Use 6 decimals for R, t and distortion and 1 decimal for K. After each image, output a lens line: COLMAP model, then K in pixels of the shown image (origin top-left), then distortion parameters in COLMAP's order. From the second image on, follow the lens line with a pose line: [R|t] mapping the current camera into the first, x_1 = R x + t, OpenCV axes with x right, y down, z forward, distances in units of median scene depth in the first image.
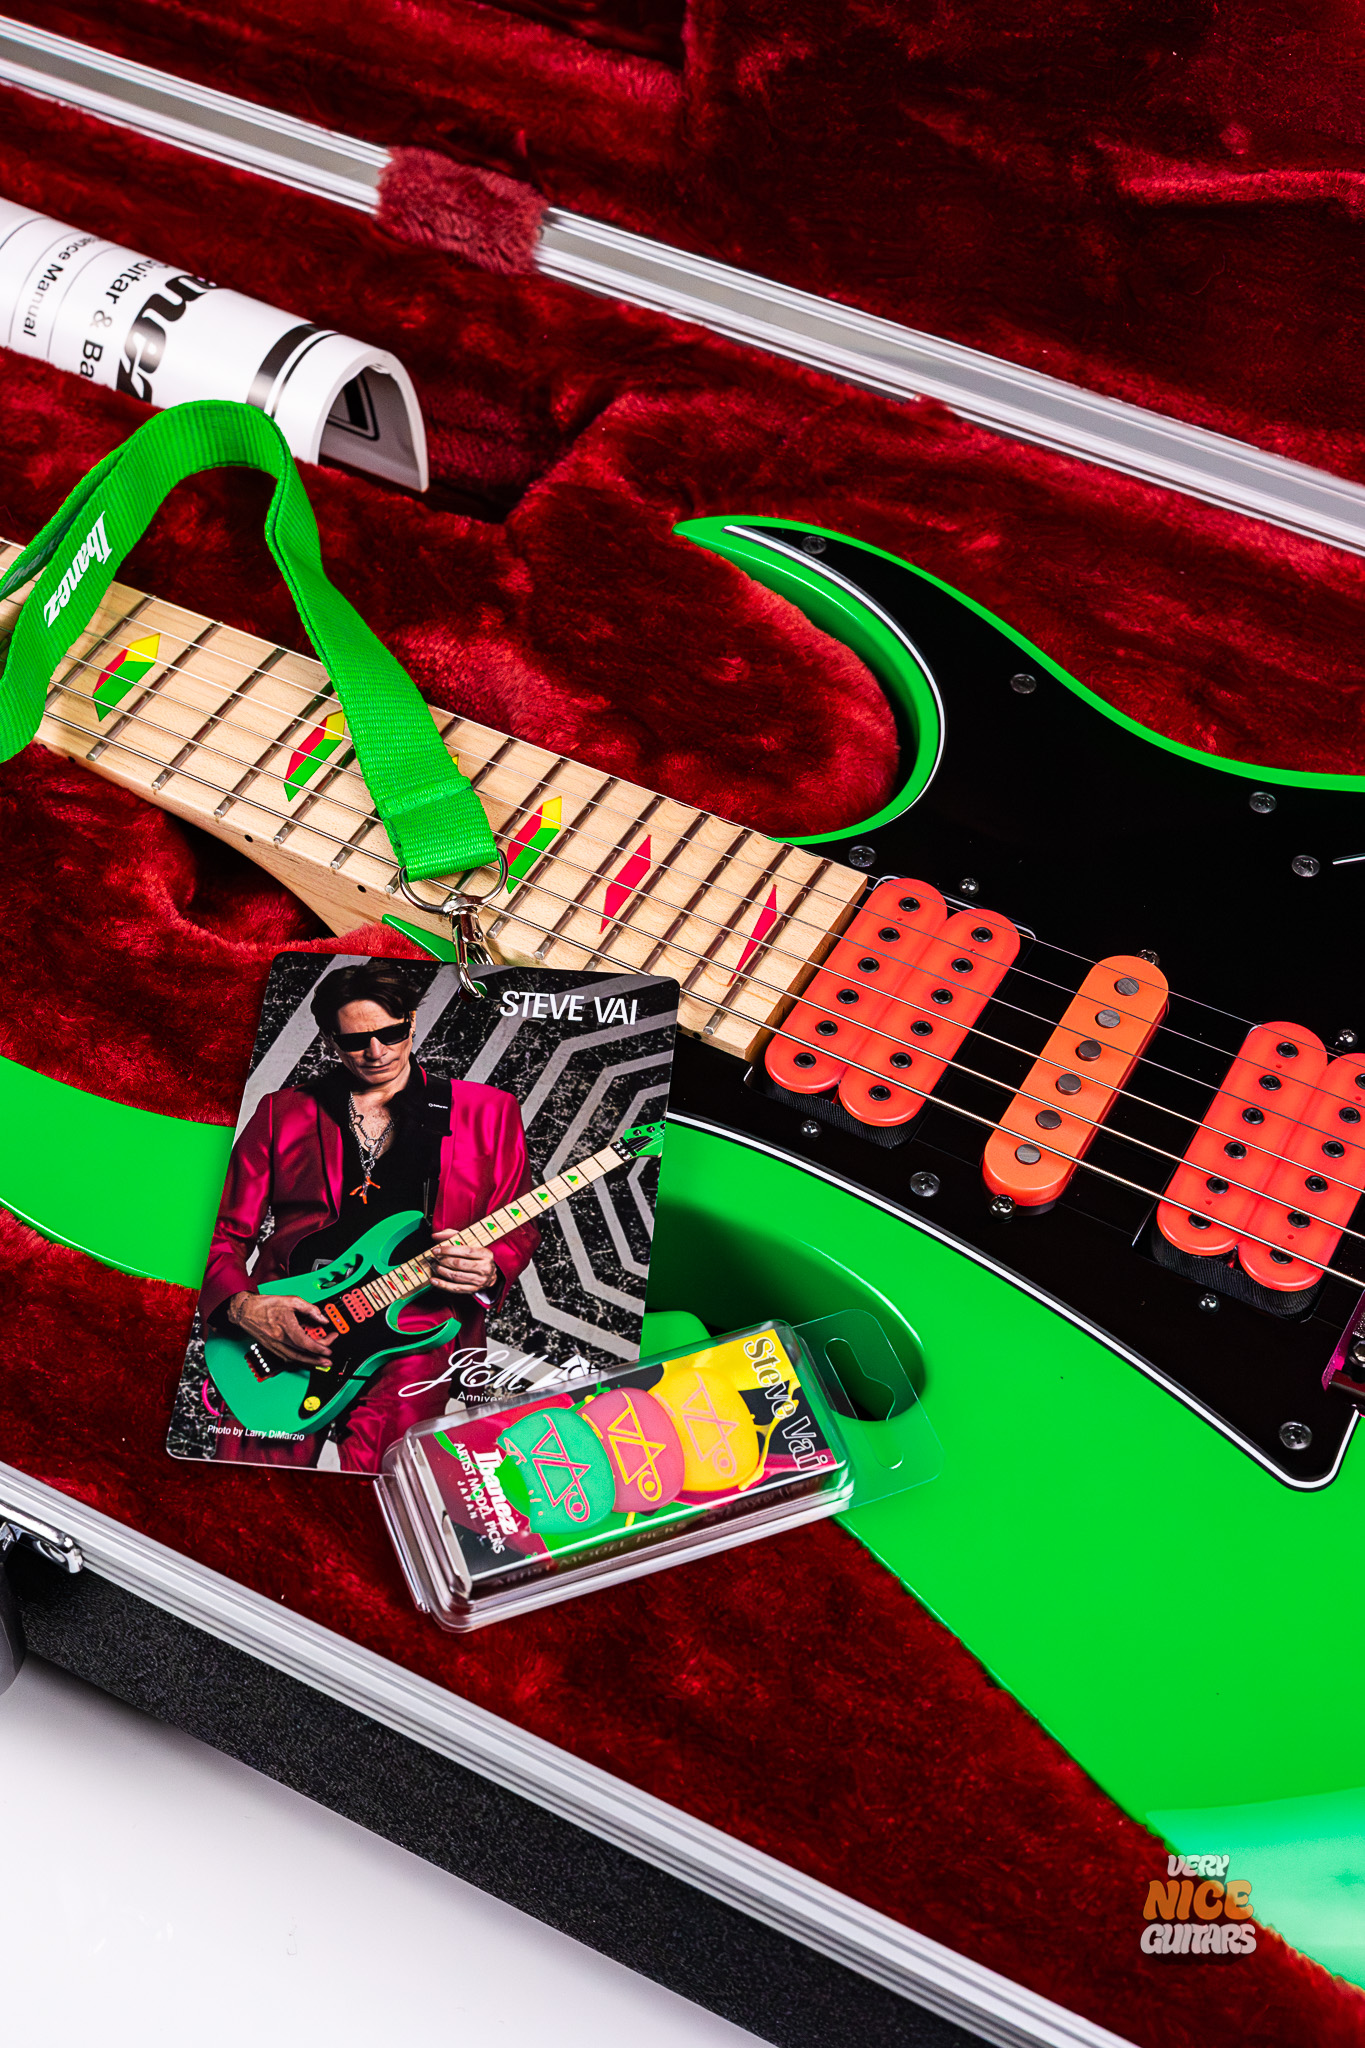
lens RADIAL K [[3082.6, 0, 682.5], [0, 3082.6, 1024.0], [0, 0, 1]] dist [0.027998, -0.166464]
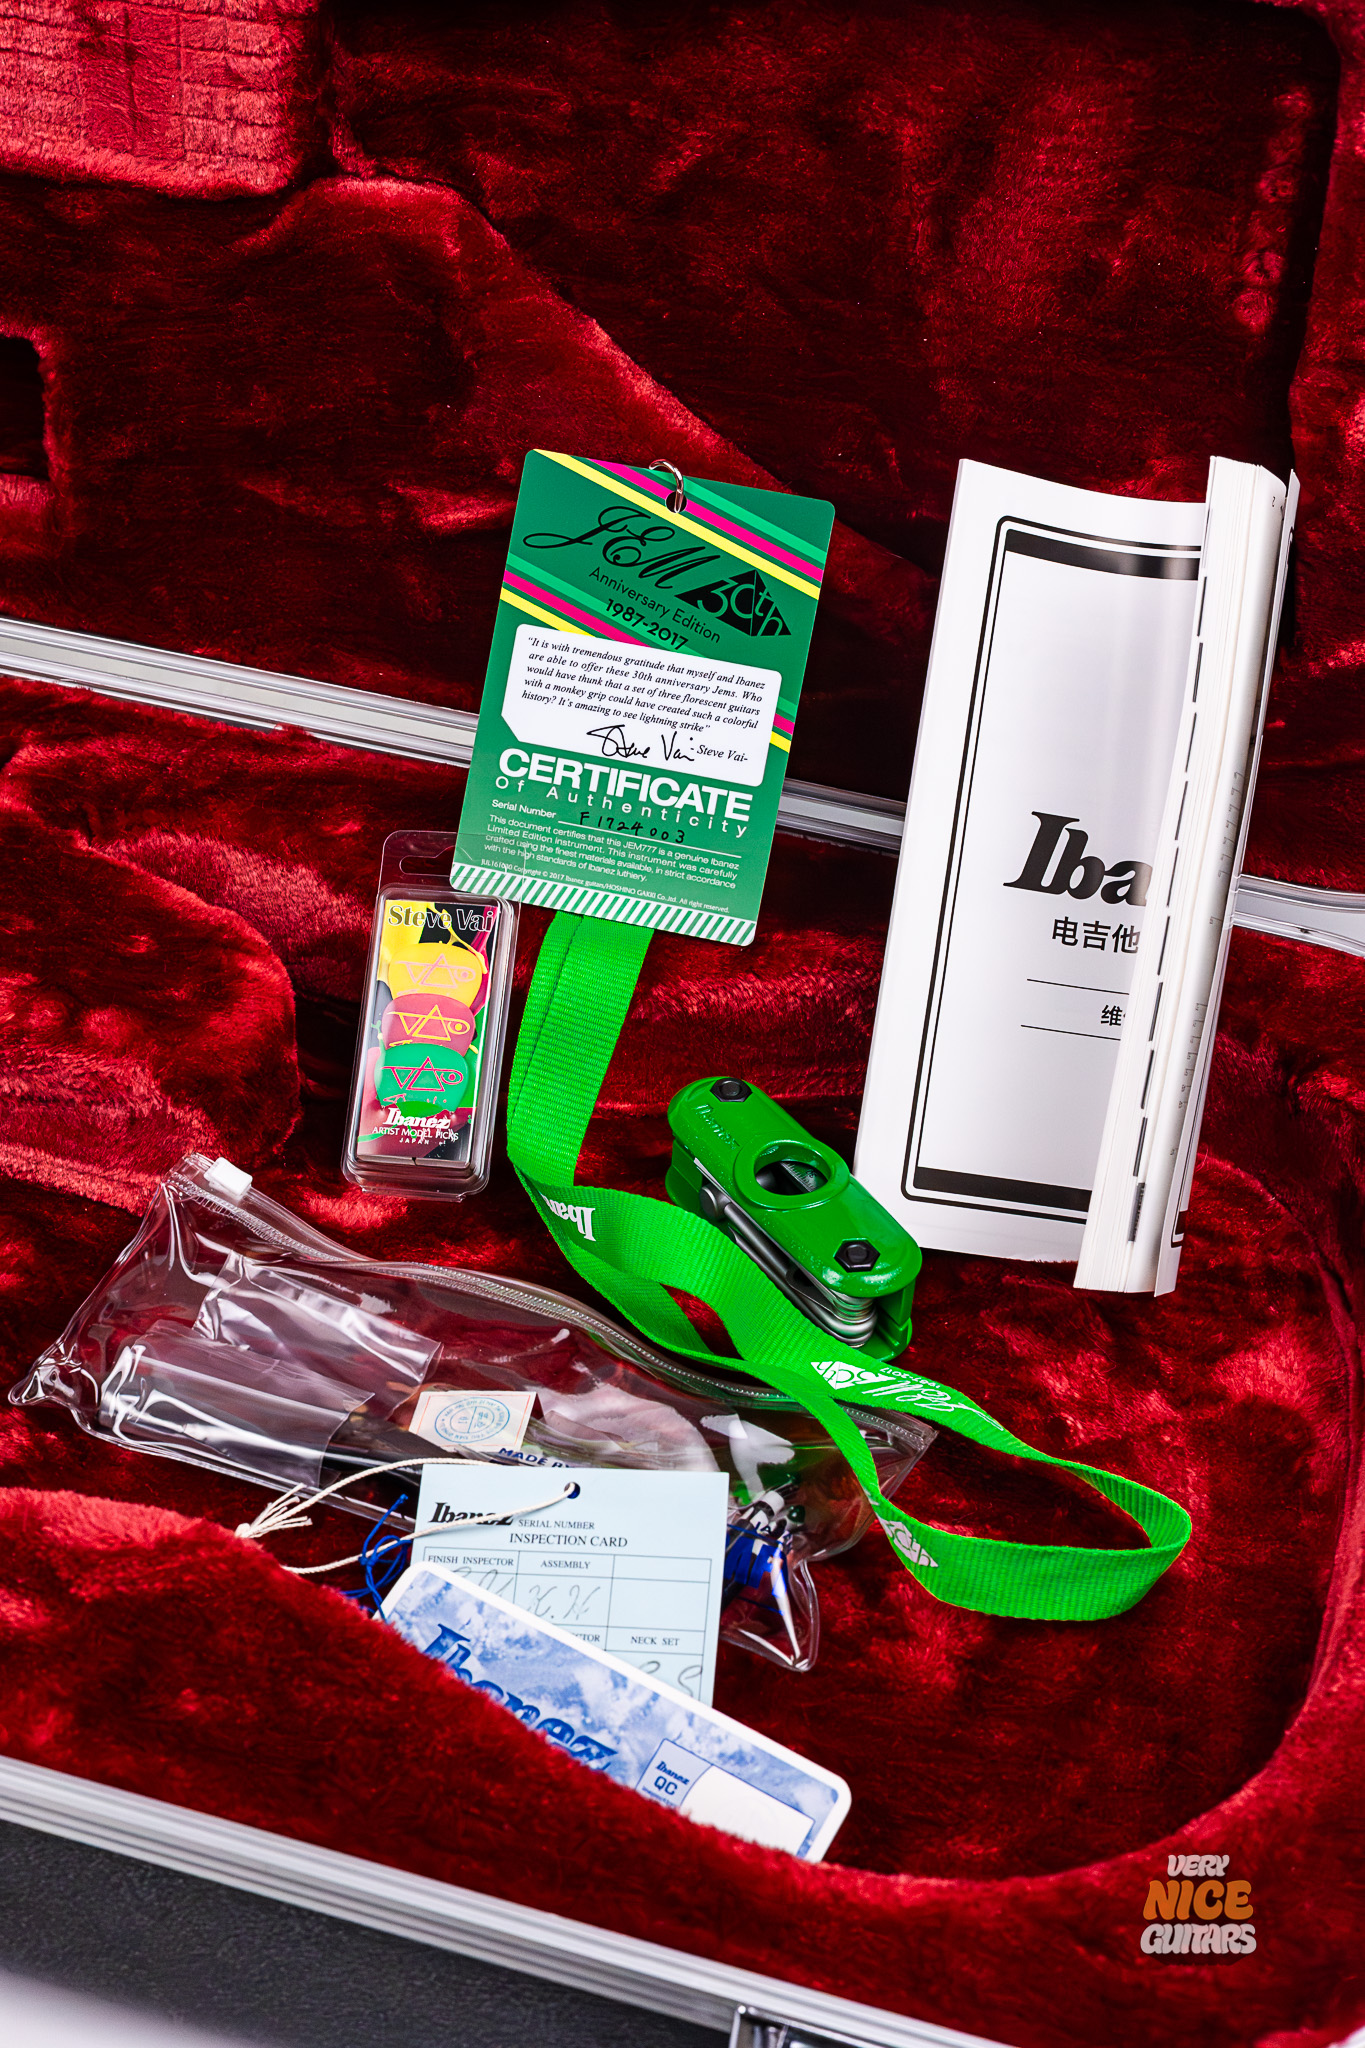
lens RADIAL K [[3082.6, 0, 682.5], [0, 3082.6, 1024.0], [0, 0, 1]] dist [0.027998, -0.166464]
pose [[0.977665, -0.105610, 0.181708, 0.000870], [0.139581, 0.972643, -0.185697, 0.157165], [-0.157126, 0.206913, 0.965660, -0.143907]]
